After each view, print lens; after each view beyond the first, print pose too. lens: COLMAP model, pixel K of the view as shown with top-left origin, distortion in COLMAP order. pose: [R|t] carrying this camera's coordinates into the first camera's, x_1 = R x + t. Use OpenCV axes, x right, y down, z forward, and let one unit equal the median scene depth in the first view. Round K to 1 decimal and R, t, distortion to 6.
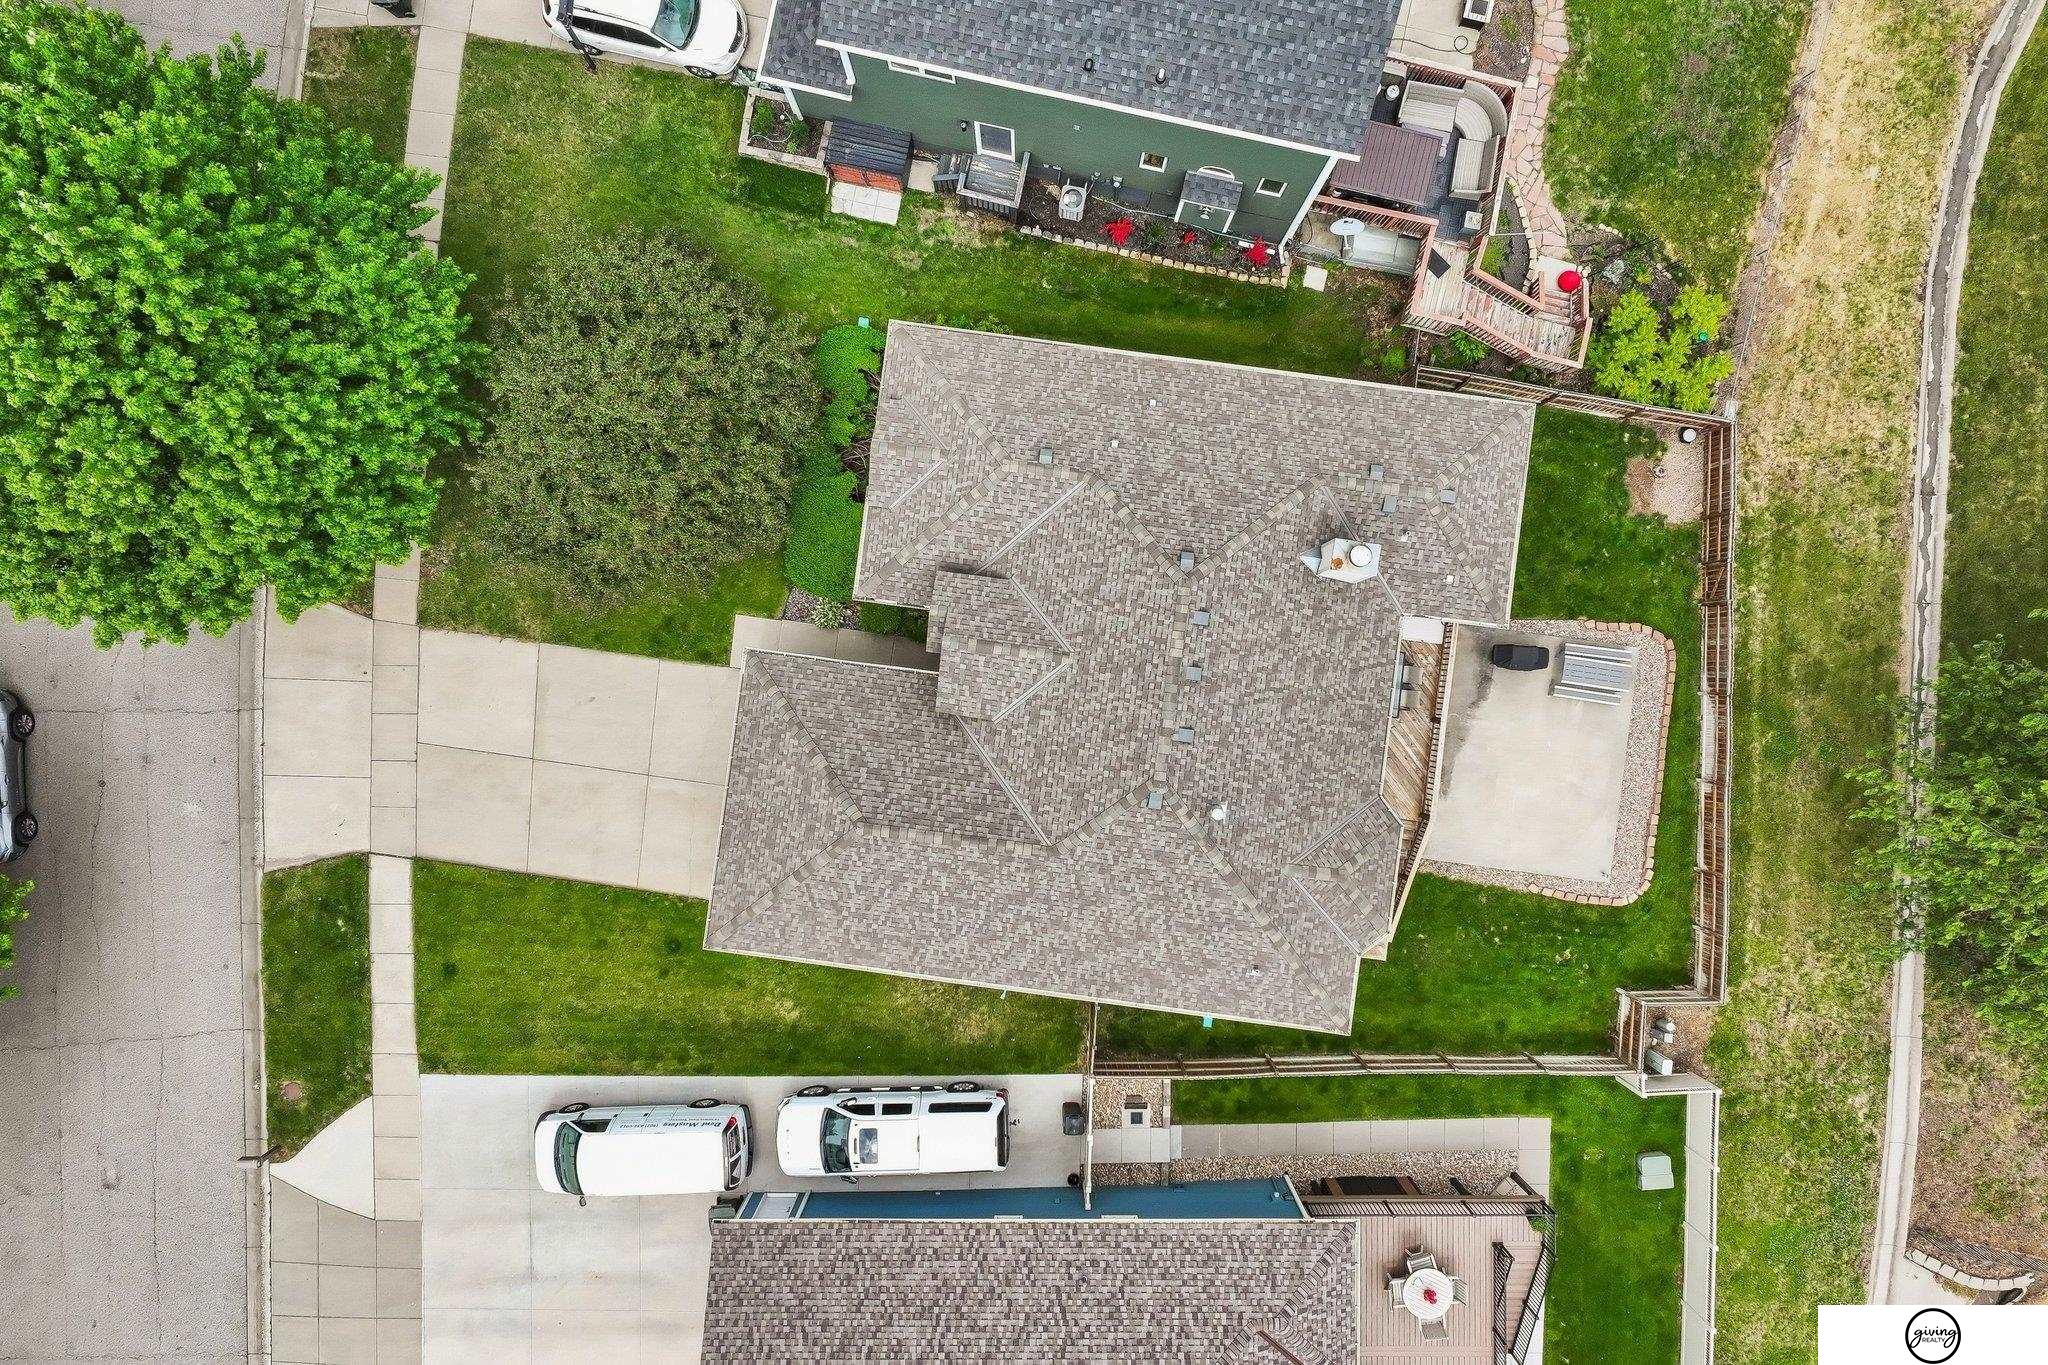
lens RADIAL K [[1440.4, 0, 1020.6], [0, 1440.4, 659.4], [0, 0, 1]] dist [-0.001181, -0.001504]
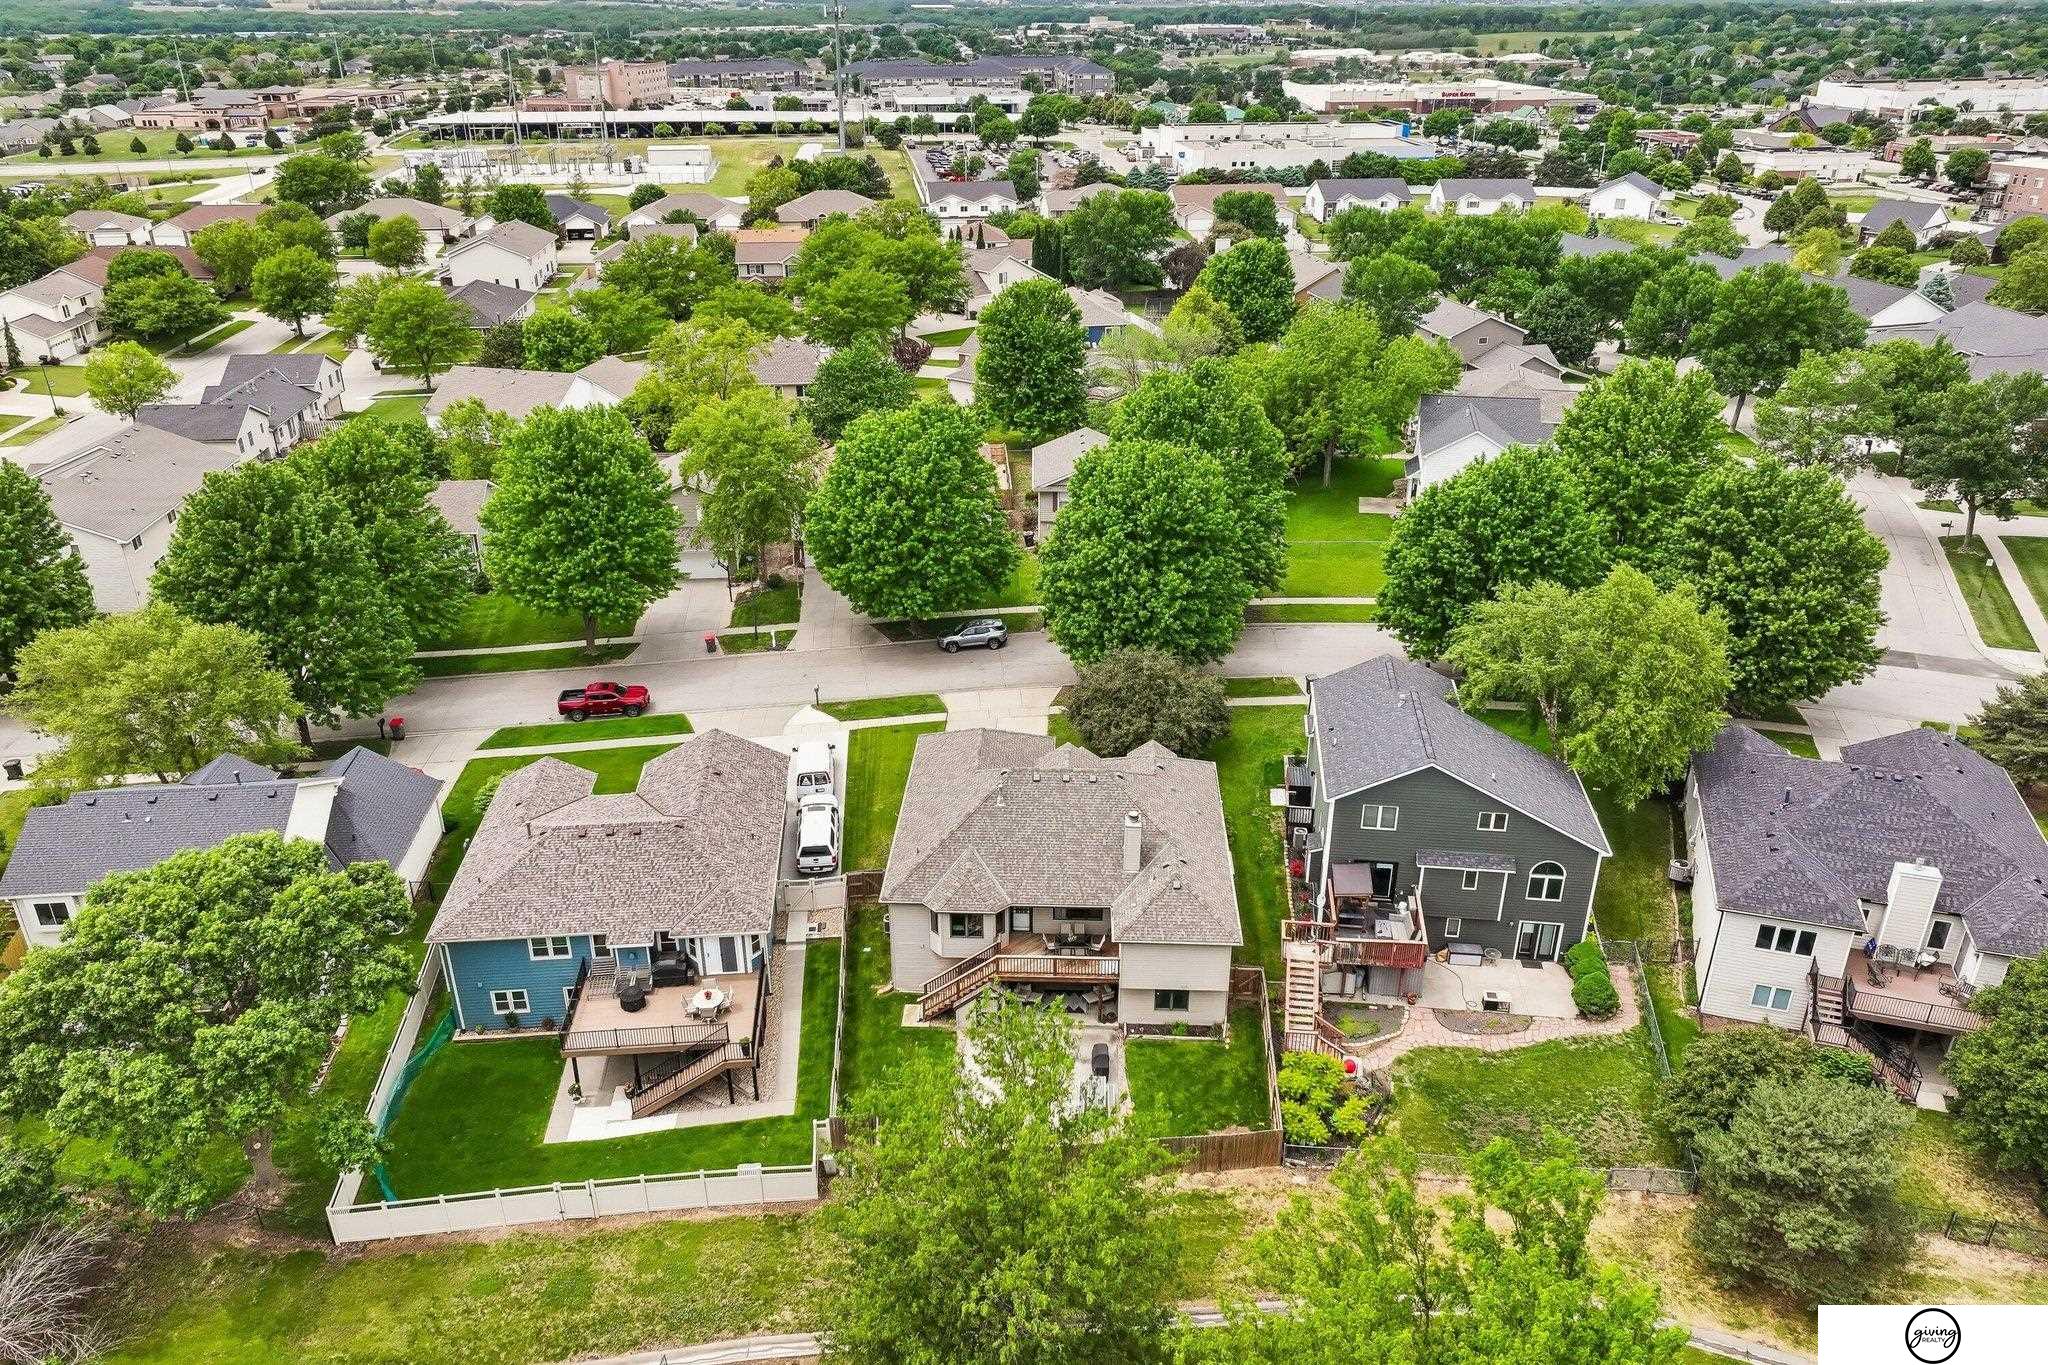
lens RADIAL K [[1432.4, 0, 1032.6], [0, 1432.4, 680.4], [0, 0, 1]] dist [0.001880, 0.006473]
pose [[0.089916, 0.437732, -0.894598, 1.562627], [-0.995877, 0.050377, -0.075446, 0.169616], [0.012042, 0.897693, 0.440456, -0.043284]]
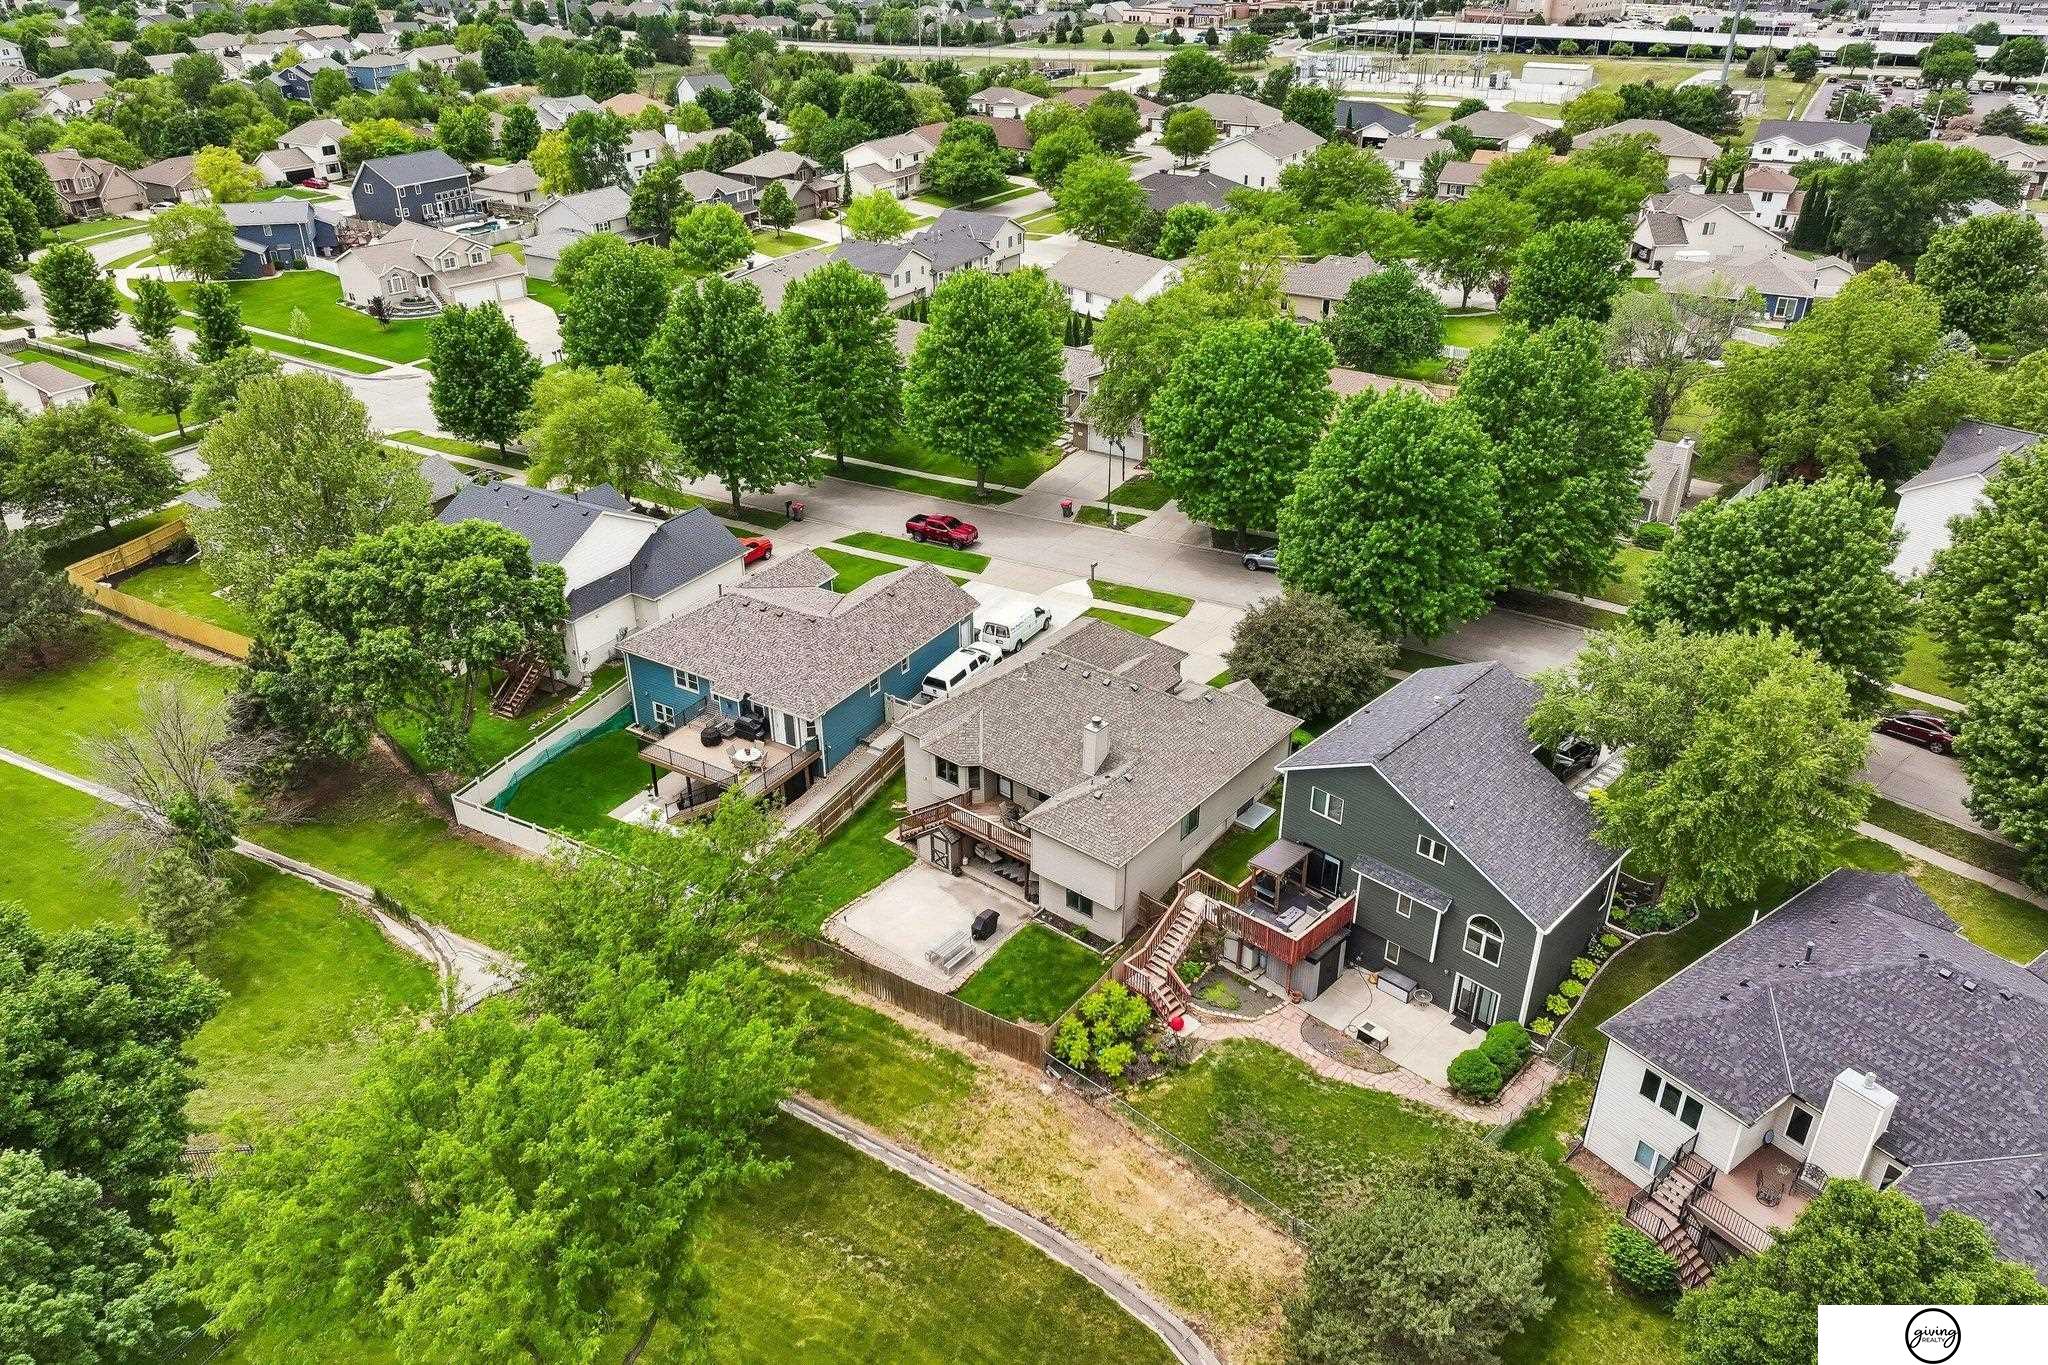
lens RADIAL K [[1423.8, 0, 1034.2], [0, 1423.8, 667.2], [0, 0, 1]] dist [-0.006650, 0.025635]
pose [[-0.519865, 0.410927, -0.748919, 1.442395], [-0.854148, -0.236618, 0.463080, -0.748160], [0.013084, 0.880426, 0.474002, -0.030922]]
